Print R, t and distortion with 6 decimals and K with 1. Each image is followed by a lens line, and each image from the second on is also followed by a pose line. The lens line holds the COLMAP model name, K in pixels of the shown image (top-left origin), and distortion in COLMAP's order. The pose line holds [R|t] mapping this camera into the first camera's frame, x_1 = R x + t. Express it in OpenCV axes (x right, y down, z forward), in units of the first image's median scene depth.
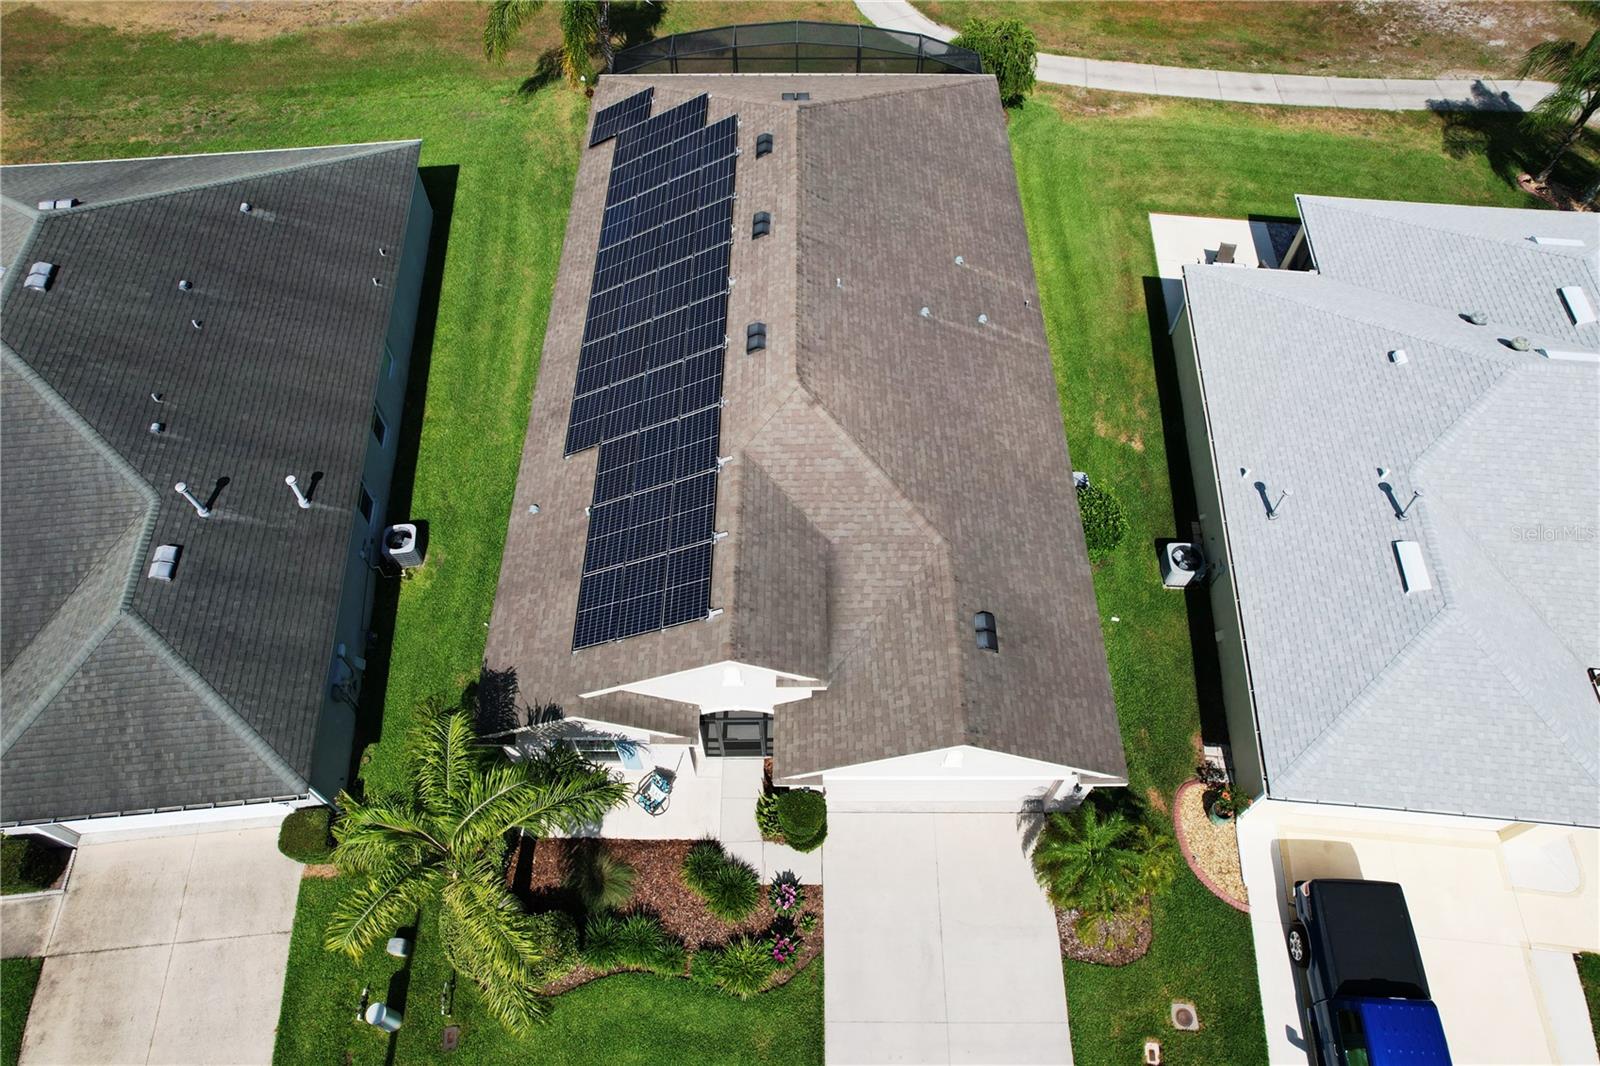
lens RADIAL K [[1020.8, 0, 799.7], [0, 1020.8, 518.4], [0, 0, 1]] dist [-0.081657, 0.074377]
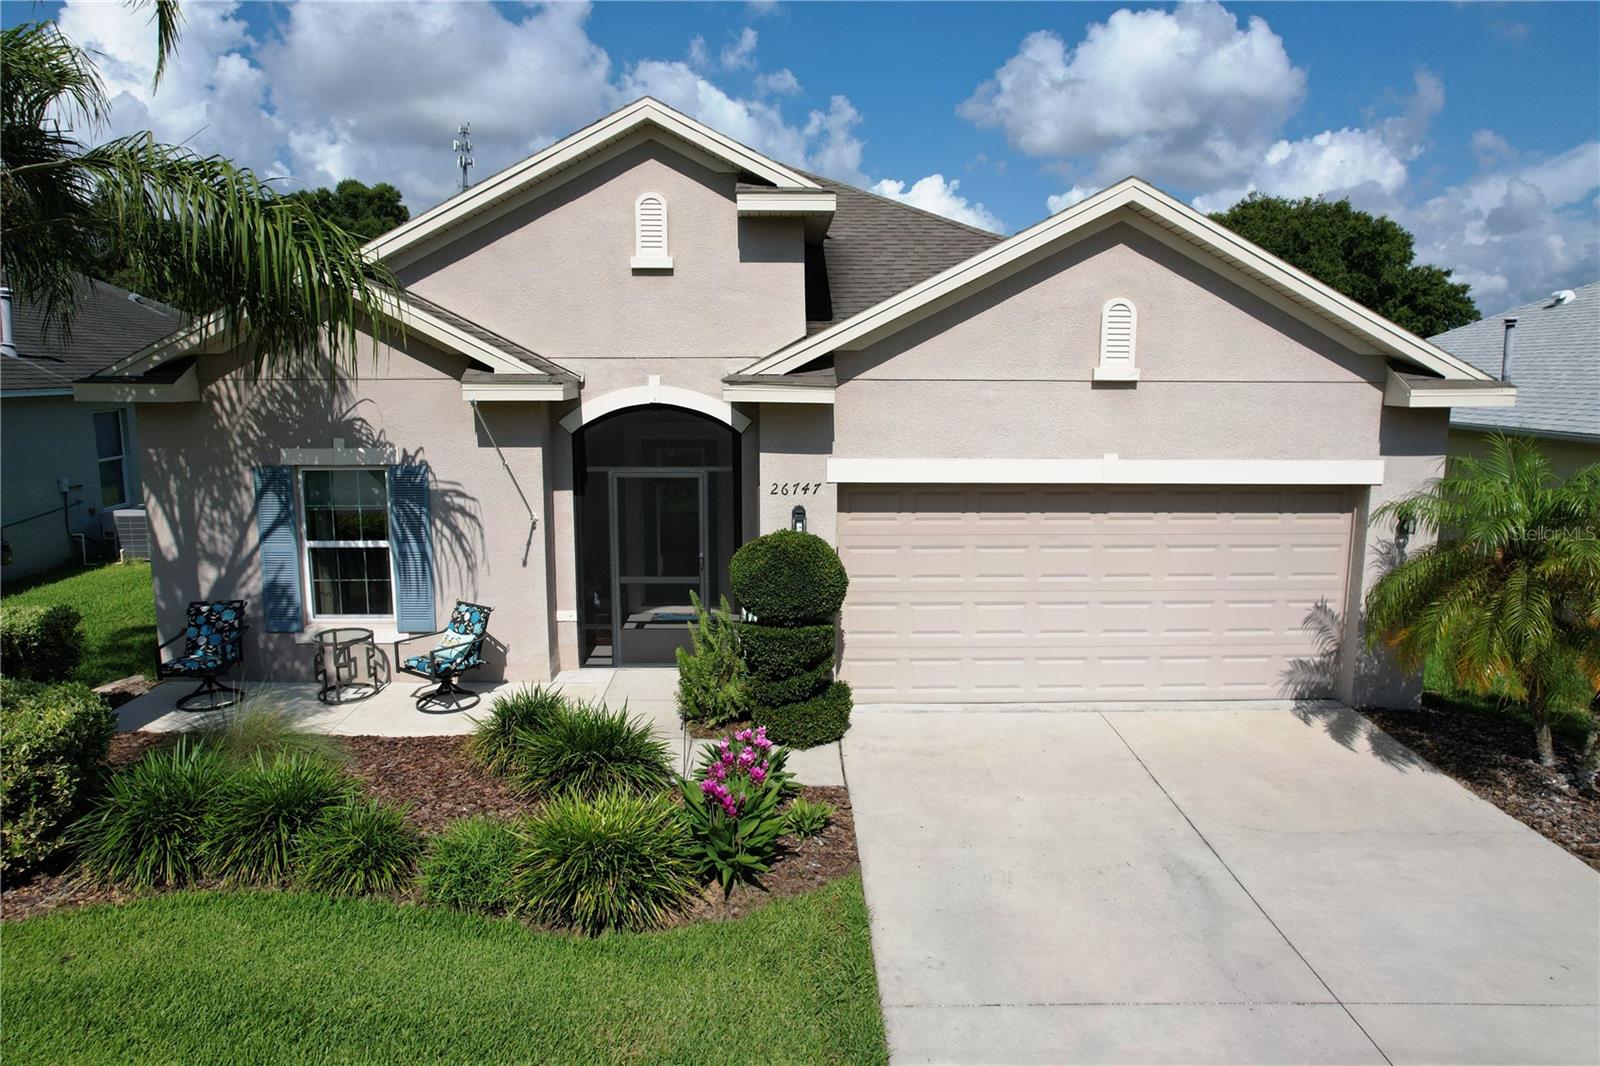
lens RADIAL K [[1017.9, 0, 801.9], [0, 1017.9, 527.4], [0, 0, 1]] dist [-0.080535, 0.072518]
pose [[0.999757, -0.002472, 0.021926, -0.001369], [0.017767, 0.679415, -0.733539, 0.548468], [-0.013084, 0.733750, 0.679293, 0.659476]]
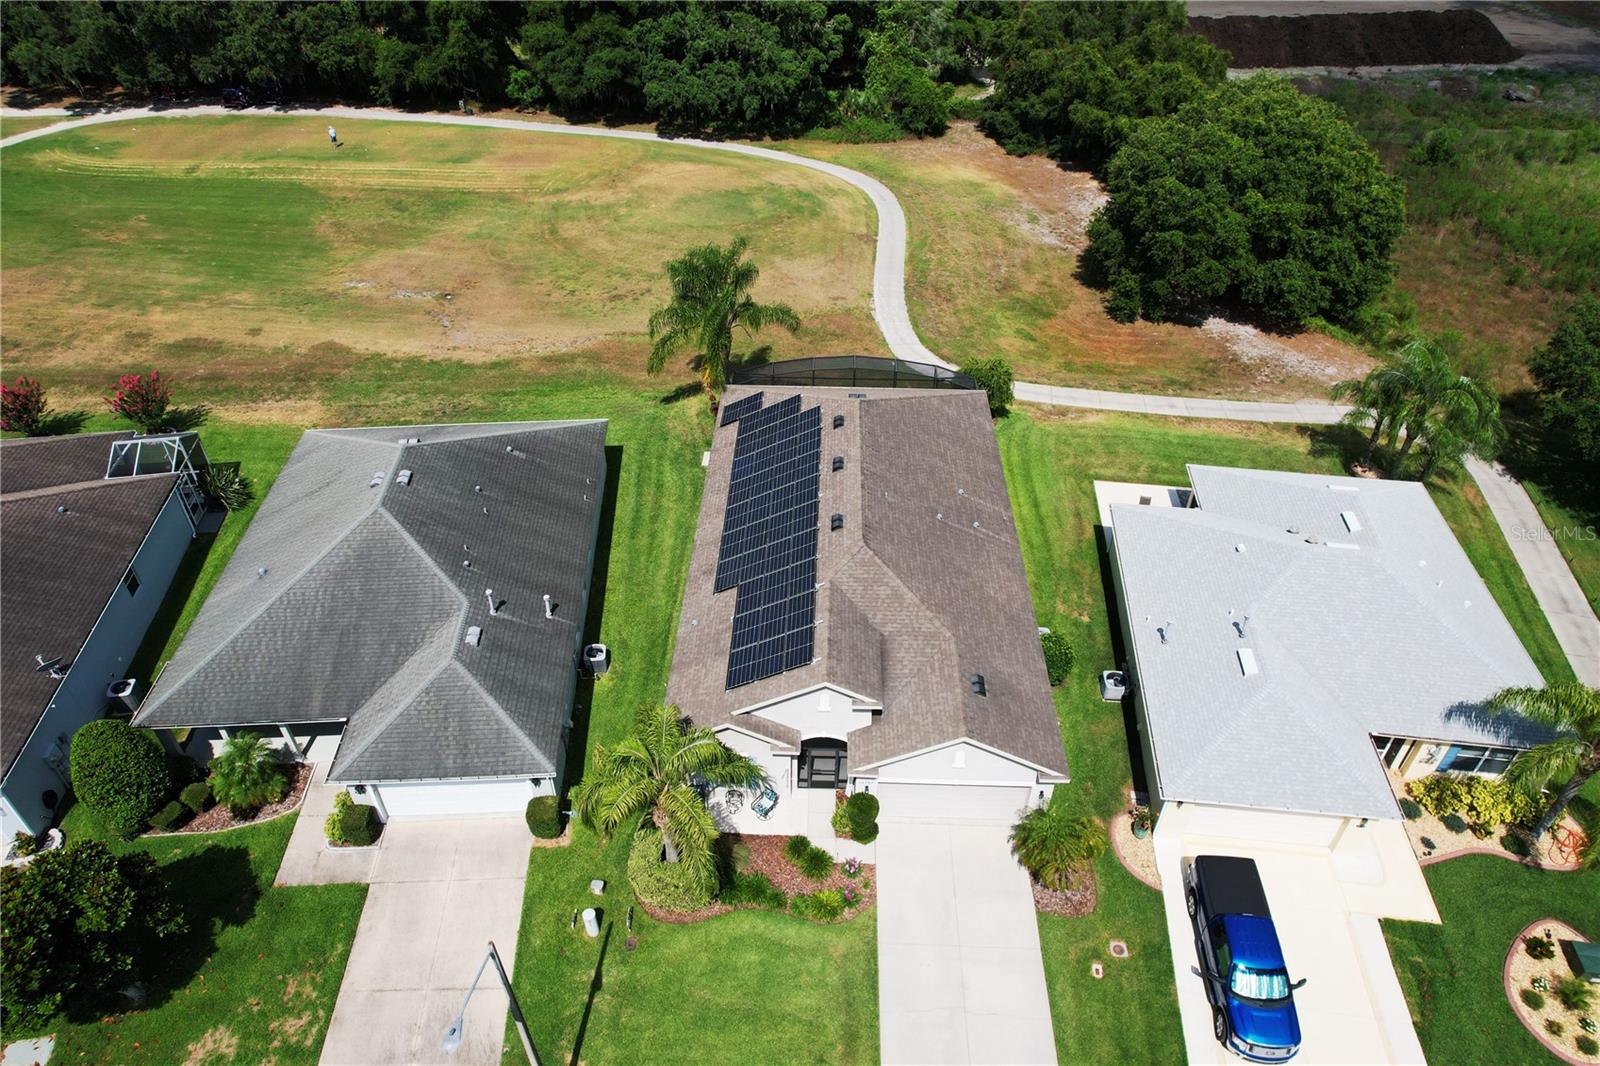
lens RADIAL K [[1020.8, 0, 799.7], [0, 1020.8, 518.4], [0, 0, 1]] dist [-0.081657, 0.074377]
pose [[0.999463, 0.023151, -0.023188, -0.065136], [-0.029313, 0.947976, -0.316990, 0.343279], [0.014643, 0.317499, 0.948145, -0.574482]]
